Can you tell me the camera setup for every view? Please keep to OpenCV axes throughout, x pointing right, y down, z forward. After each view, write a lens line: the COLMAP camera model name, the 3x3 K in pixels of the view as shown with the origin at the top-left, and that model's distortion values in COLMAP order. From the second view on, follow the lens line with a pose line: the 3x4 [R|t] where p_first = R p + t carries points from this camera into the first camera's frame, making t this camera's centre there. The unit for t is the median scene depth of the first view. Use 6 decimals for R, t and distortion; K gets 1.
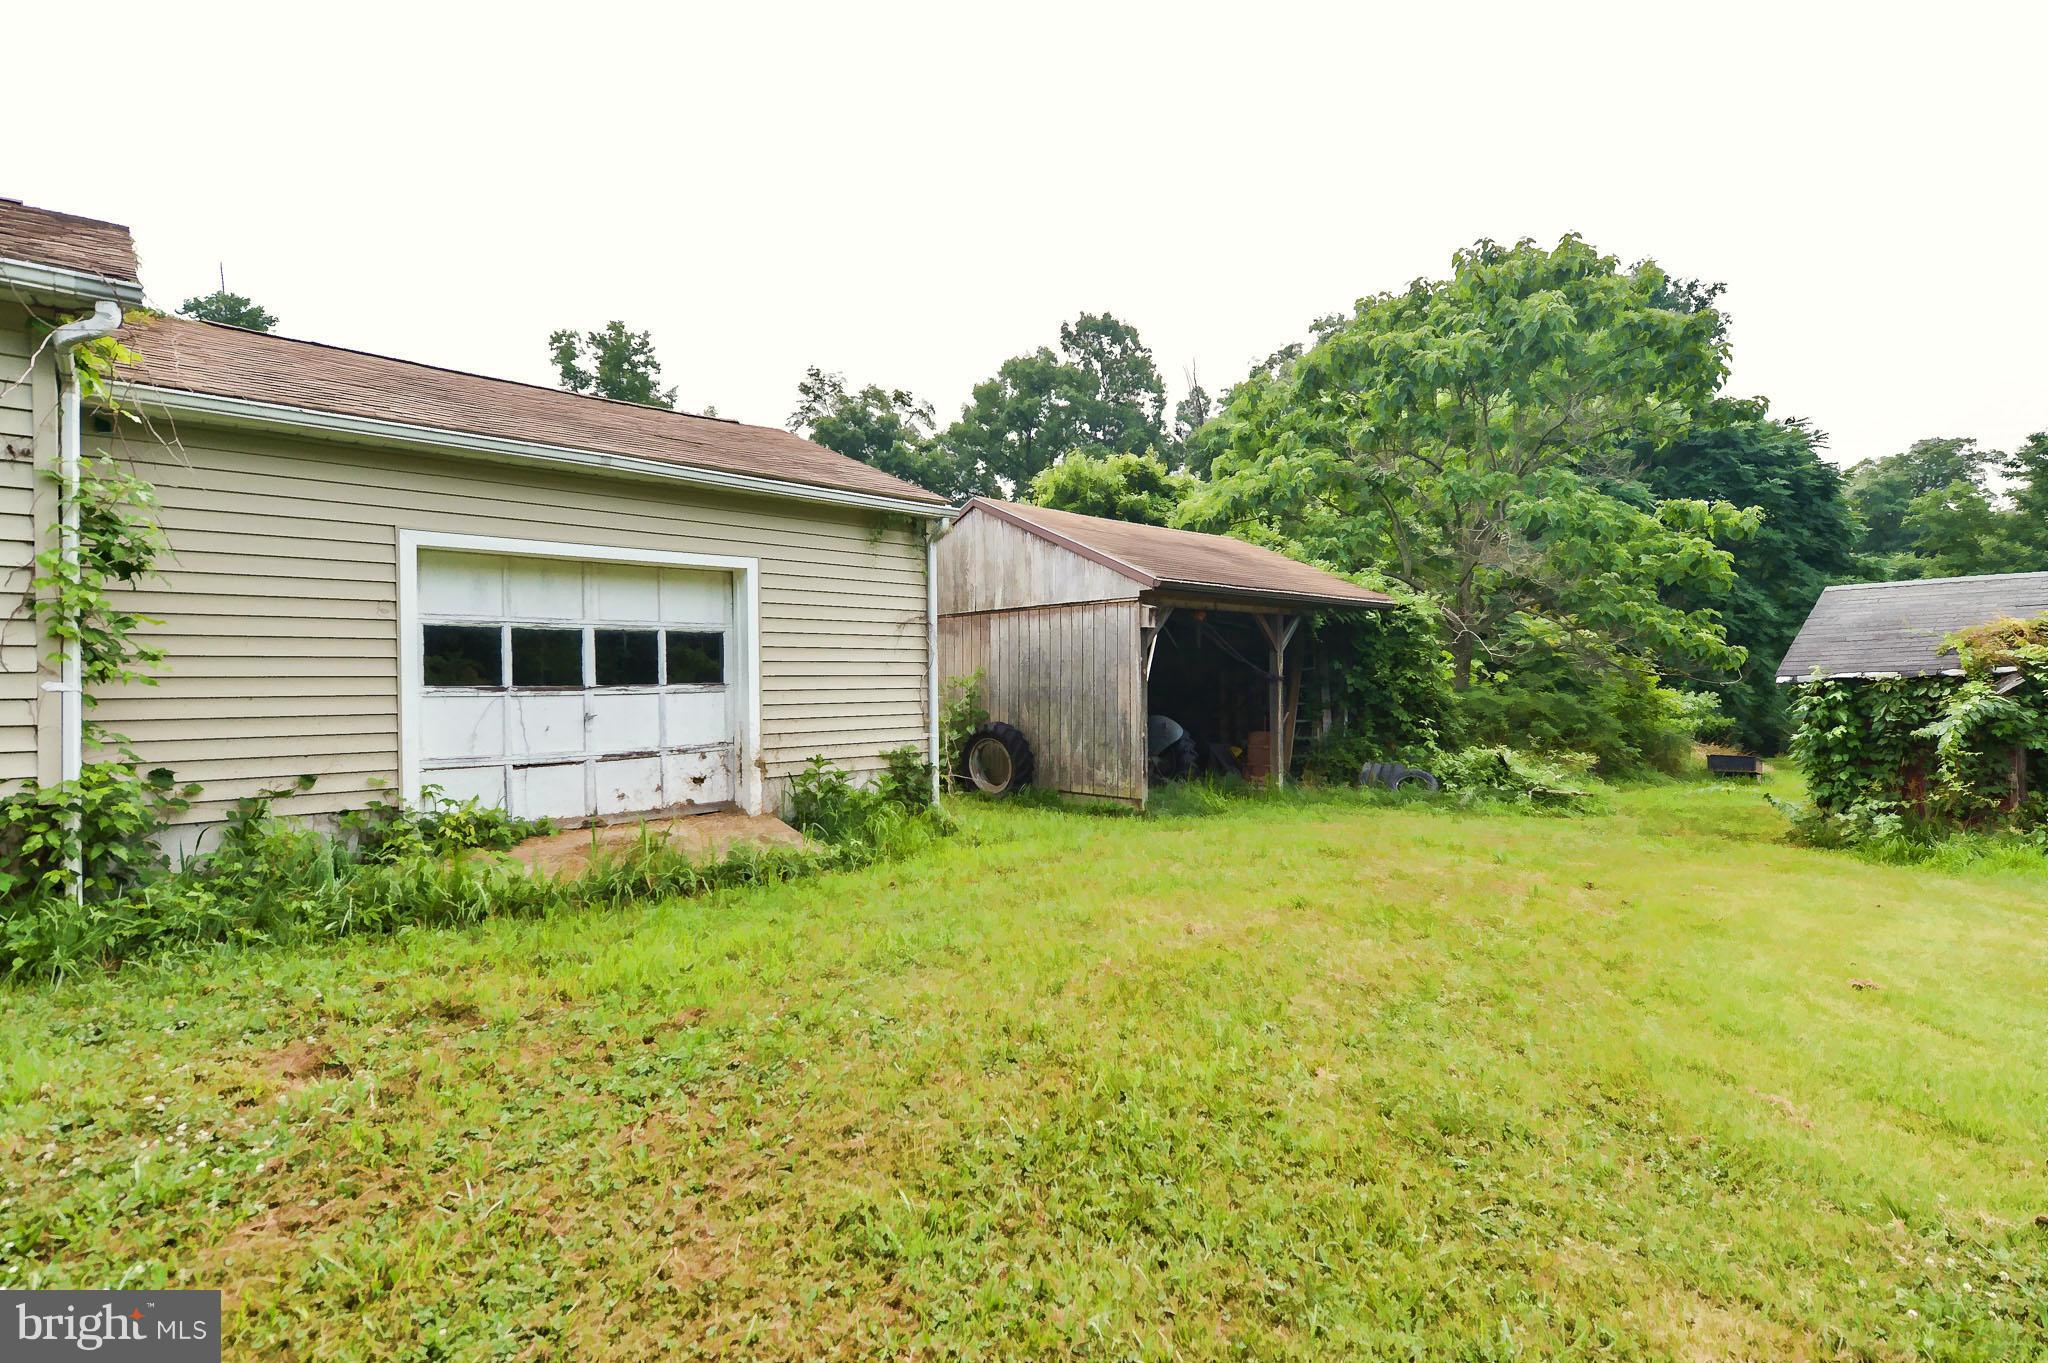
lens RADIAL K [[1158.8, 0, 1030.9], [0, 1158.8, 678.9], [0, 0, 1]] dist [0.004247, -0.000004]
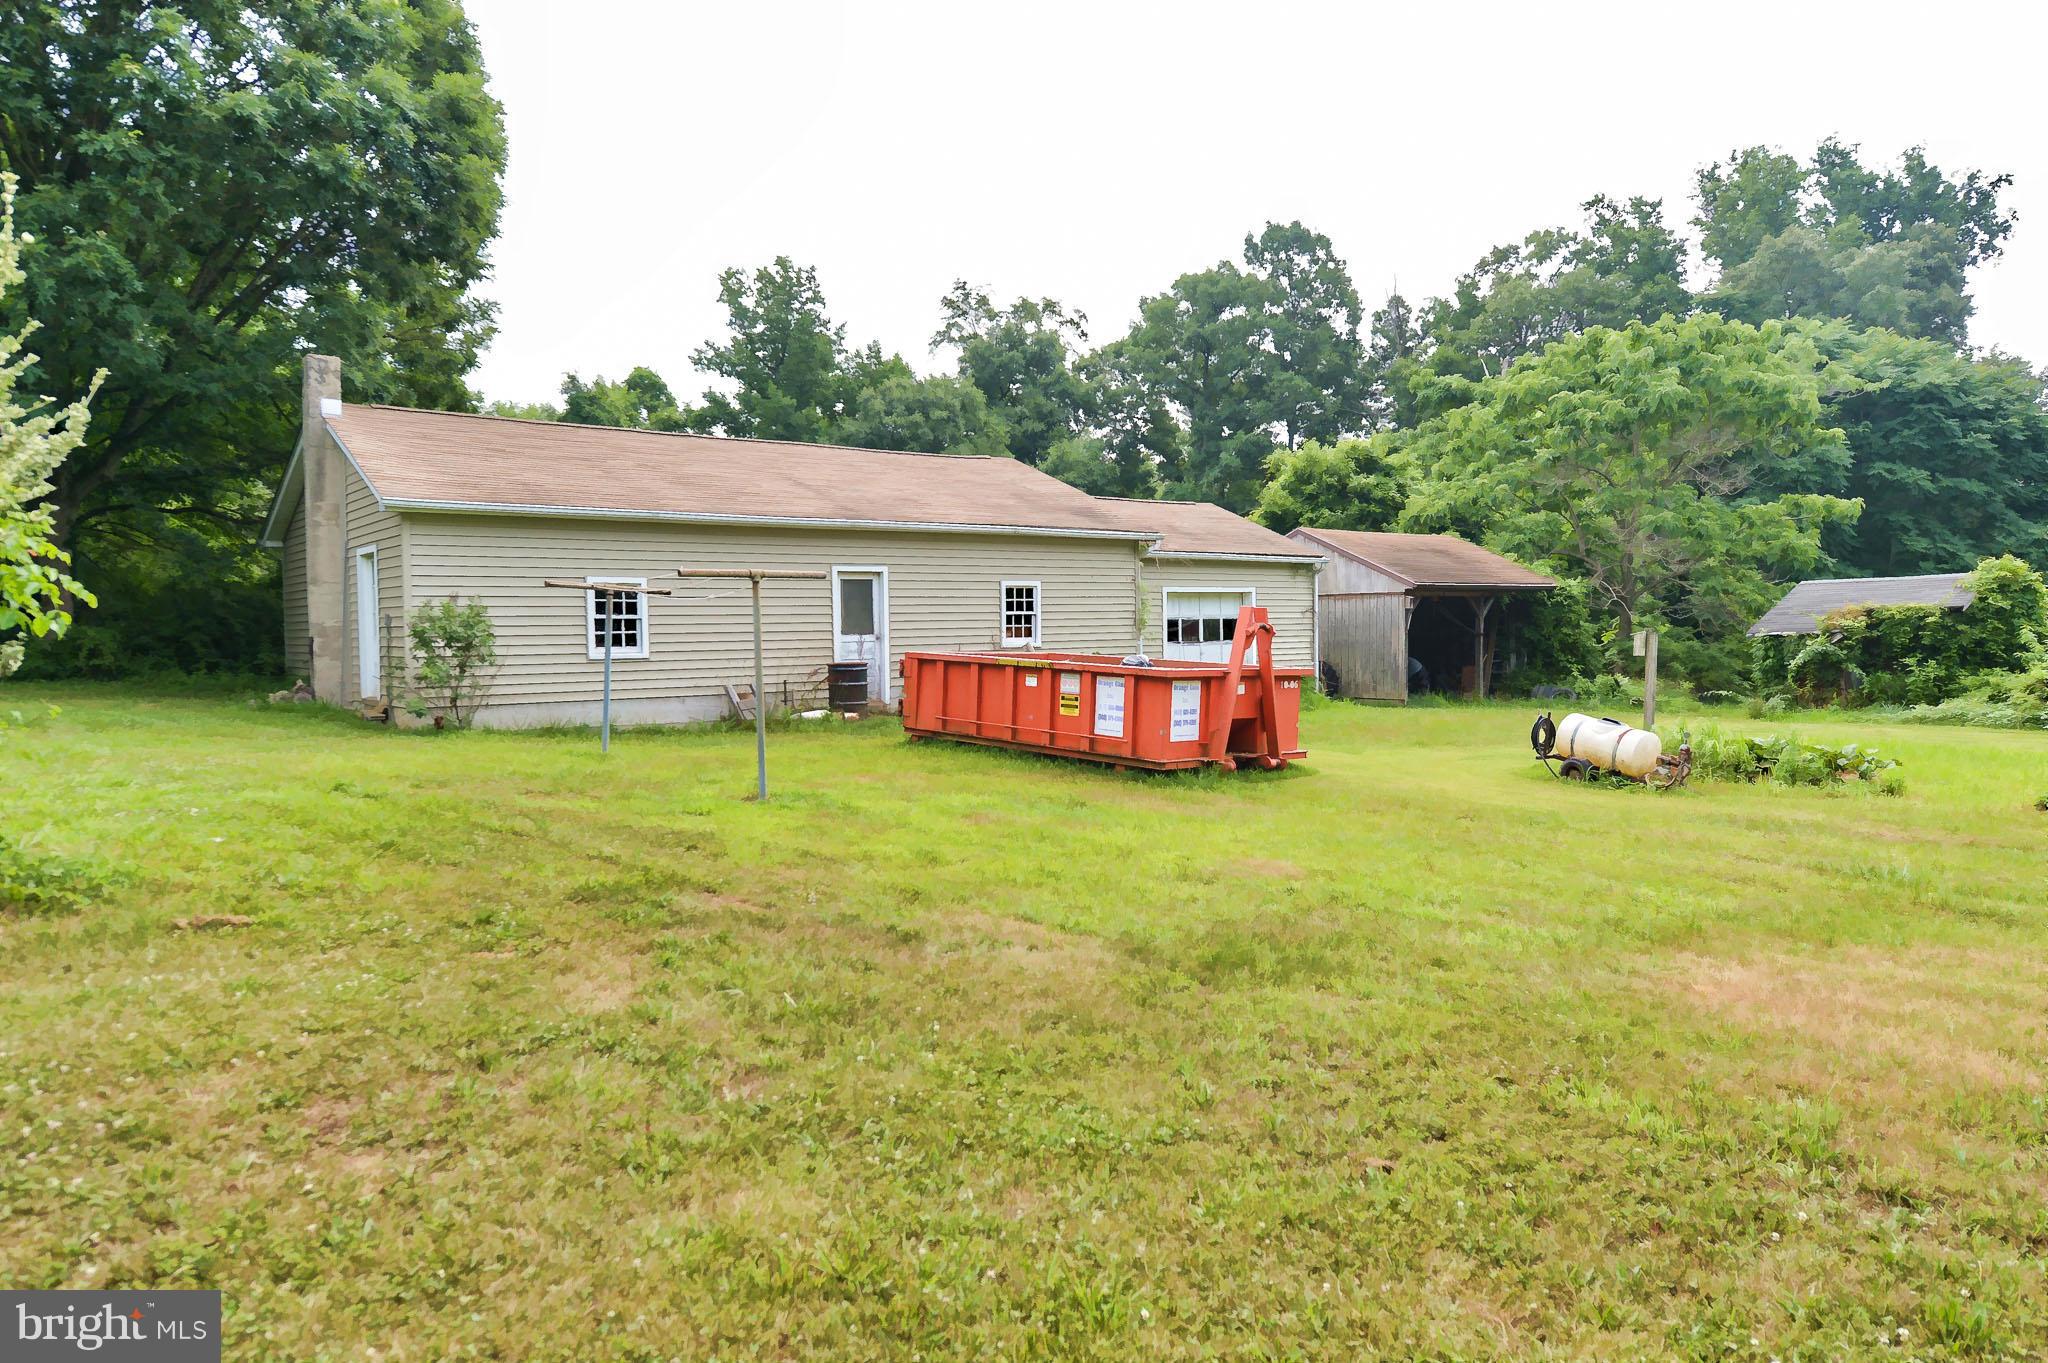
lens RADIAL K [[1506.9, 0, 1014.2], [0, 1506.9, 683.8], [0, 0, 1]] dist [0.007004, -0.002974]
pose [[0.995448, -0.000448, -0.095302, -0.041685], [0.004239, 0.999207, 0.039581, -0.002957], [0.095208, -0.039805, 0.994661, -0.206041]]
